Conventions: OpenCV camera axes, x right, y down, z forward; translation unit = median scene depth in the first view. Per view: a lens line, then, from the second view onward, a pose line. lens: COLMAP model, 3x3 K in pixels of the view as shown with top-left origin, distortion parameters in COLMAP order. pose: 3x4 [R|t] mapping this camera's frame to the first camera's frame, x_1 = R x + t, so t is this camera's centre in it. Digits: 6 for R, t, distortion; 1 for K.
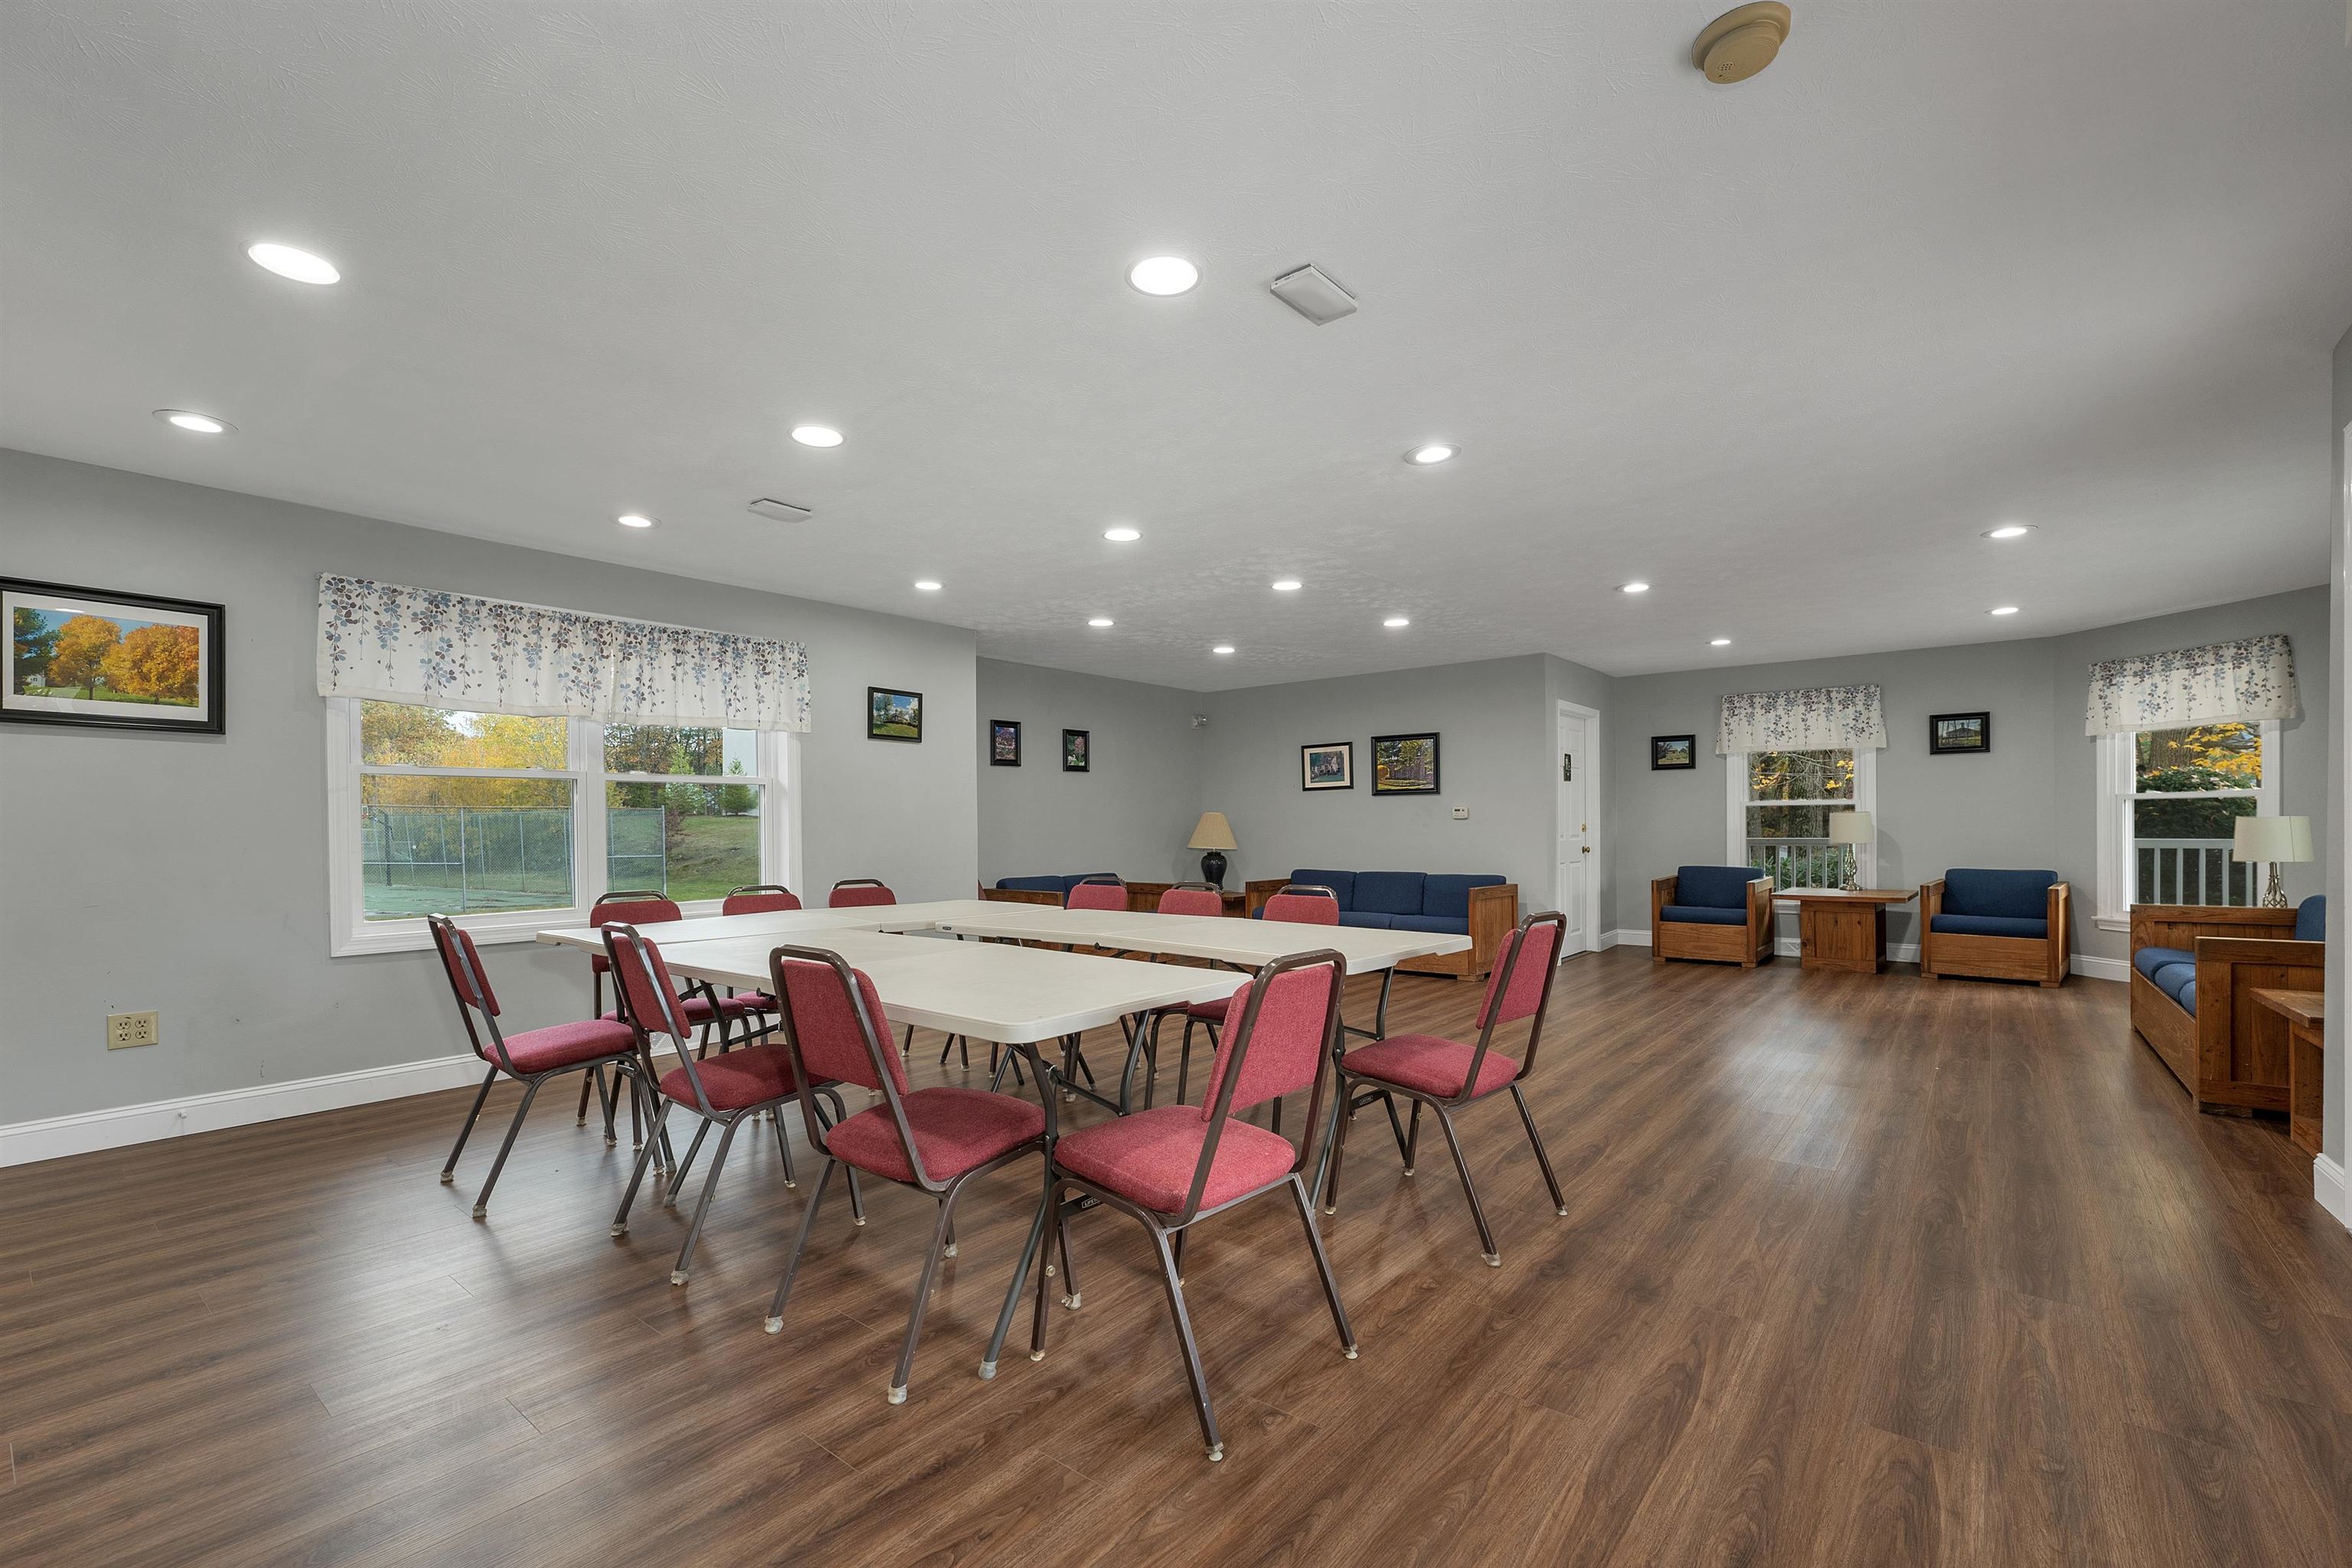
lens RADIAL K [[988.8, 0, 1190.7], [0, 988.8, 830.3], [0, 0, 1]] dist [0.002300, 0.001469]
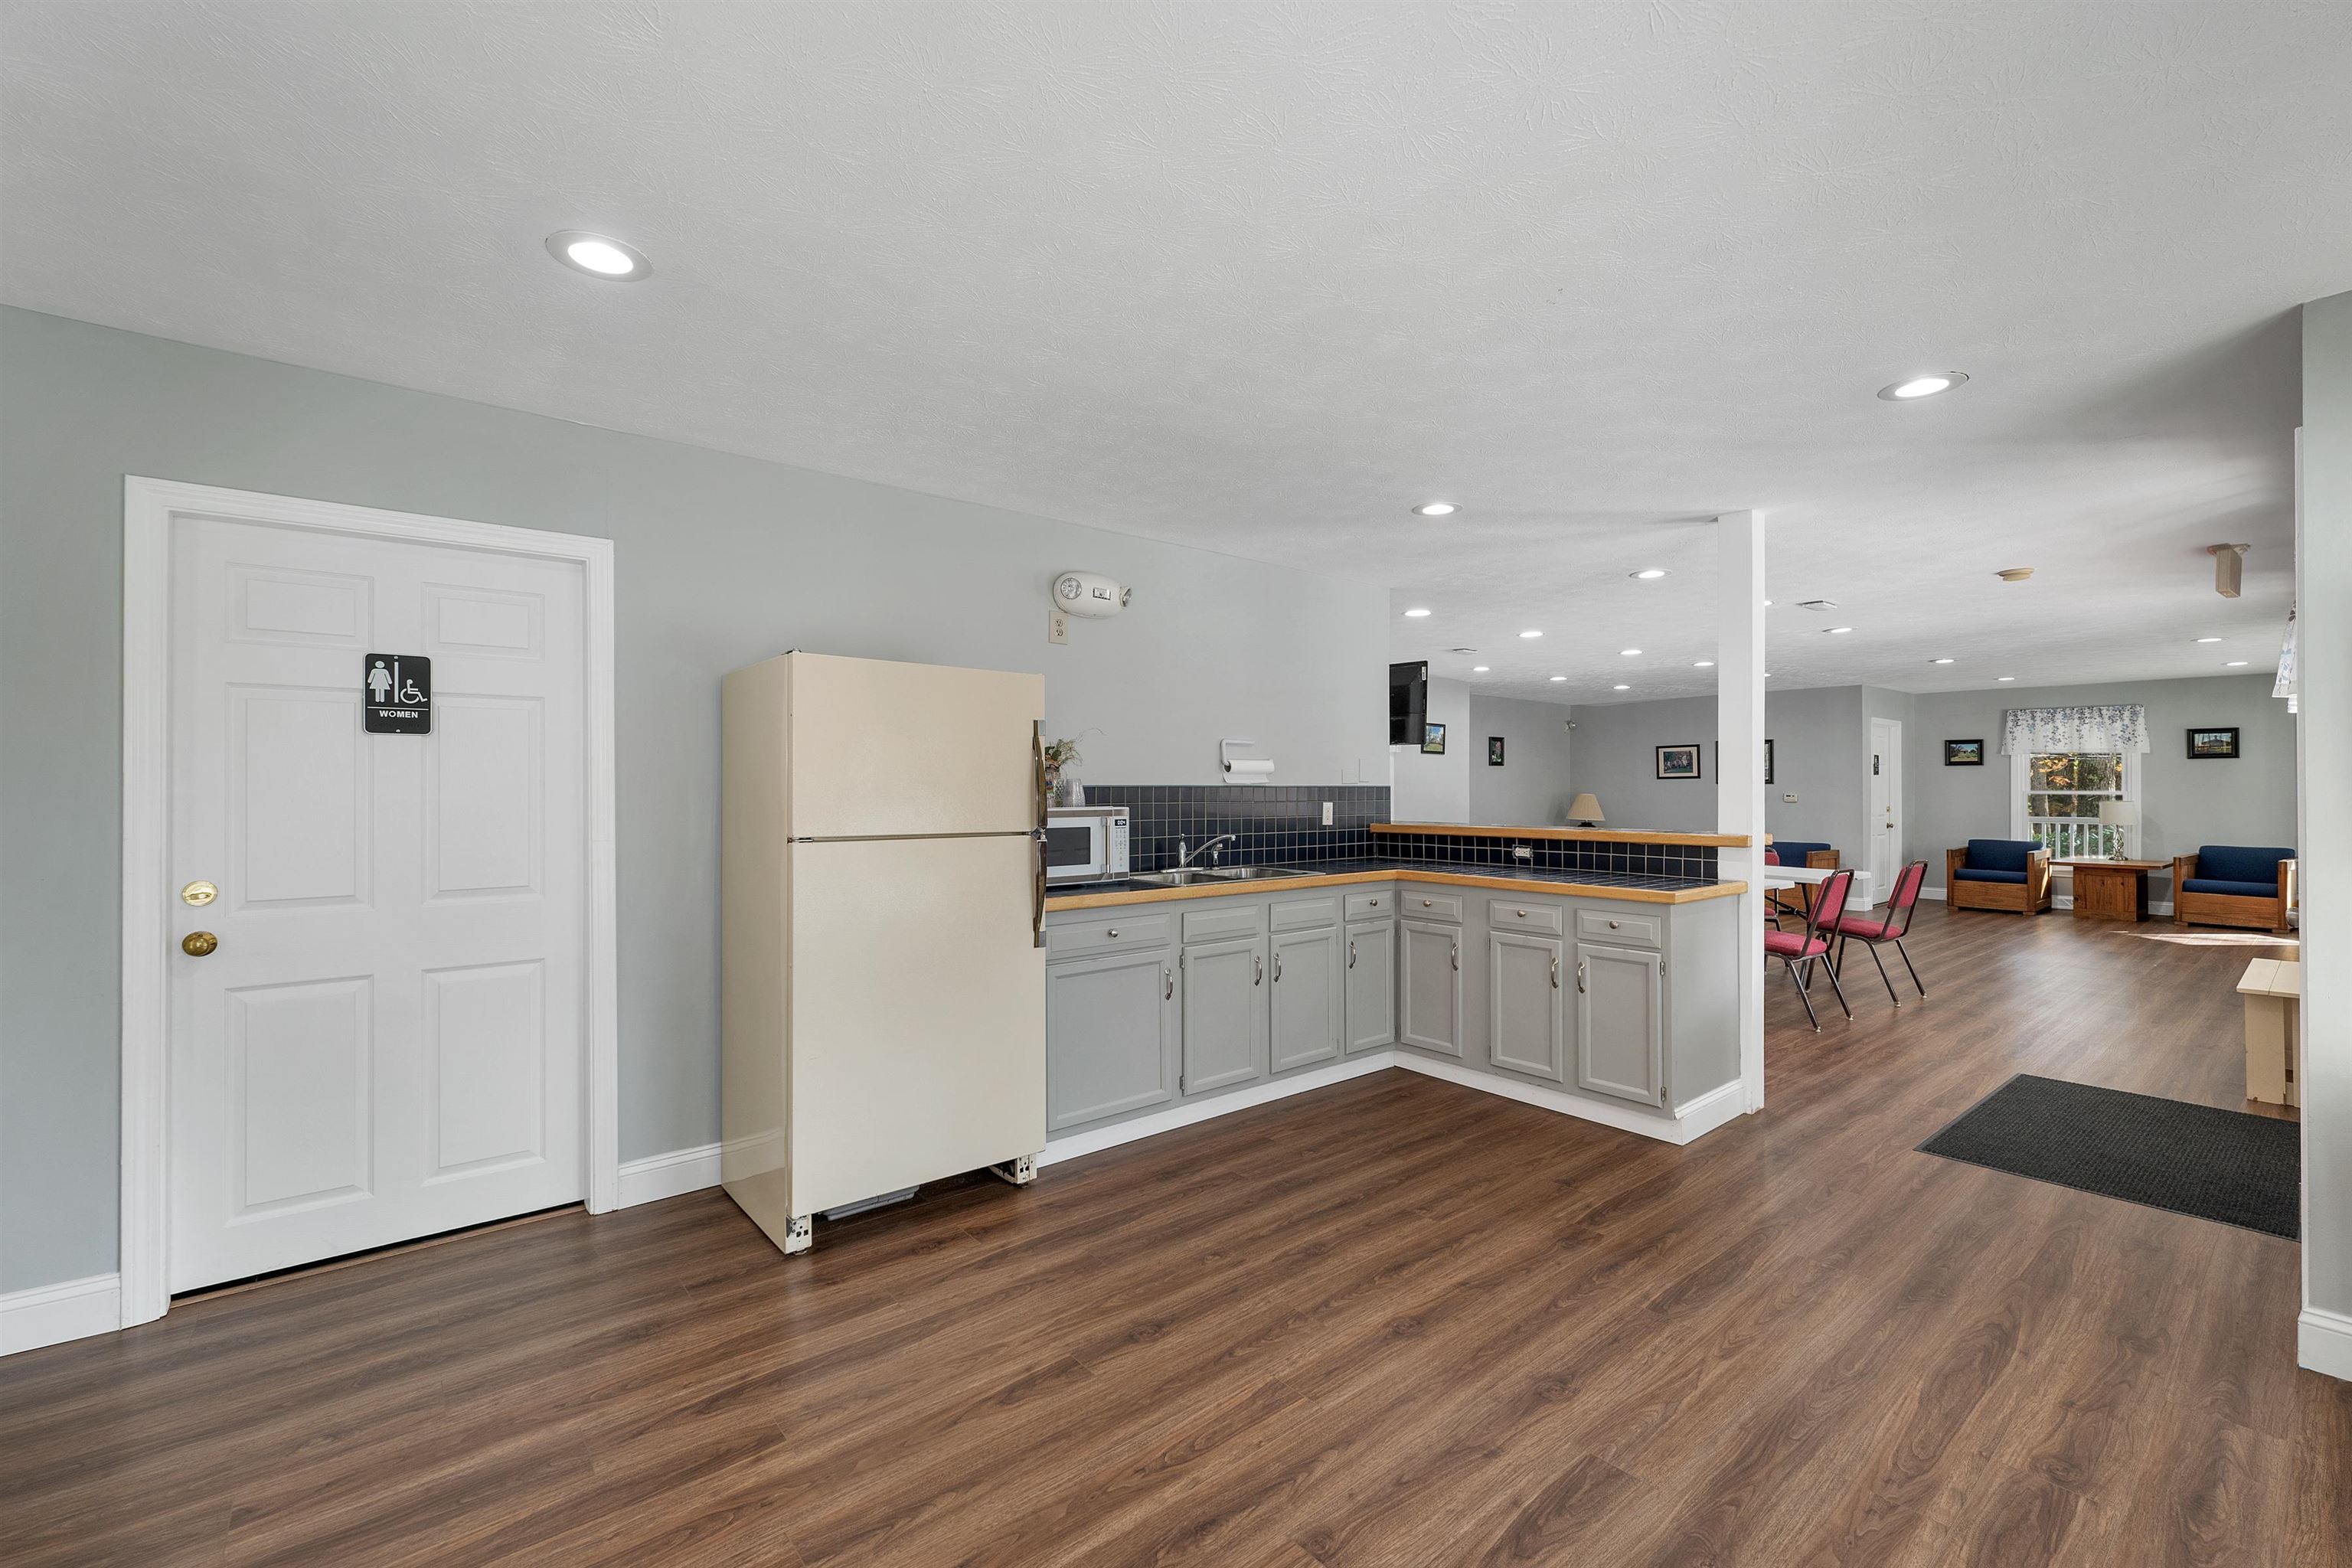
lens RADIAL K [[988.8, 0, 1190.2], [0, 988.8, 784.4], [0, 0, 1]] dist [0.002300, 0.001469]
pose [[0.981007, 0.008484, -0.193786, -0.300531], [-0.009862, 0.999932, -0.006149, -0.020702], [0.193721, 0.007943, 0.981024, -0.553432]]
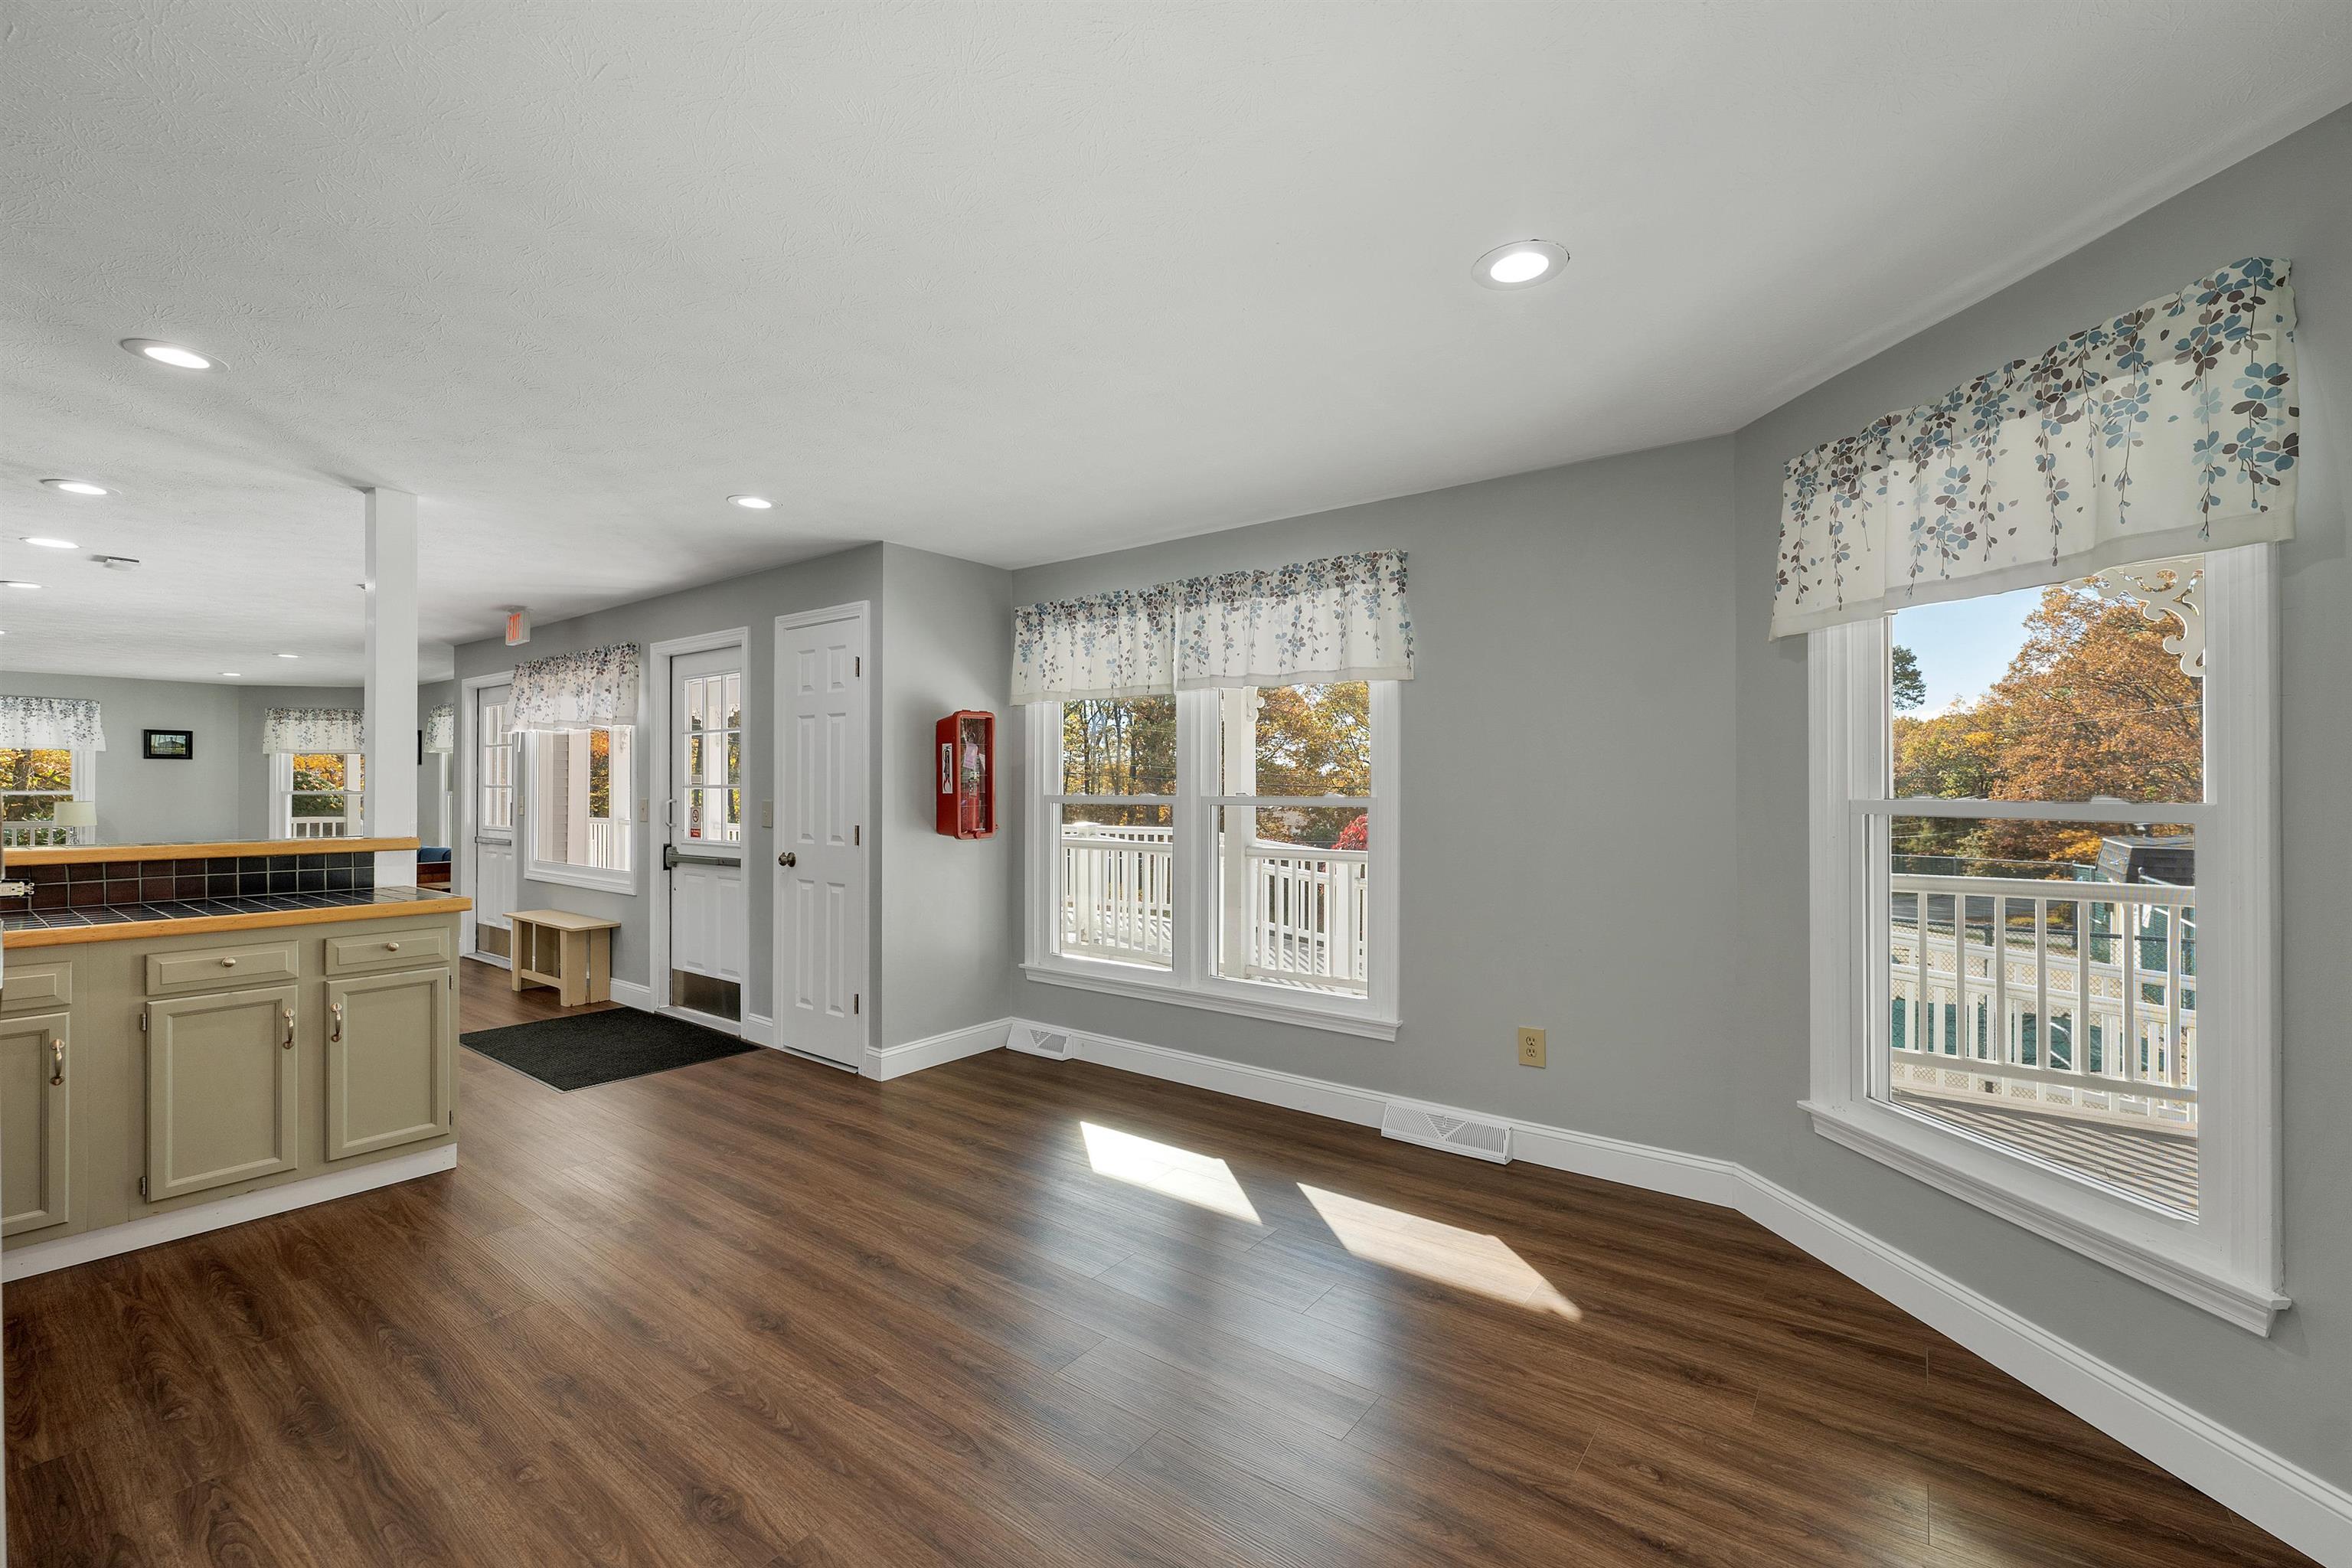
lens RADIAL K [[988.8, 0, 1154.6], [0, 988.8, 785.6], [0, 0, 1]] dist [0.002300, 0.001469]
pose [[-0.014883, 0.009940, 0.999840, -0.615312], [0.005872, 0.999934, -0.009854, -0.018144], [-0.999872, 0.005725, -0.014940, -0.347622]]
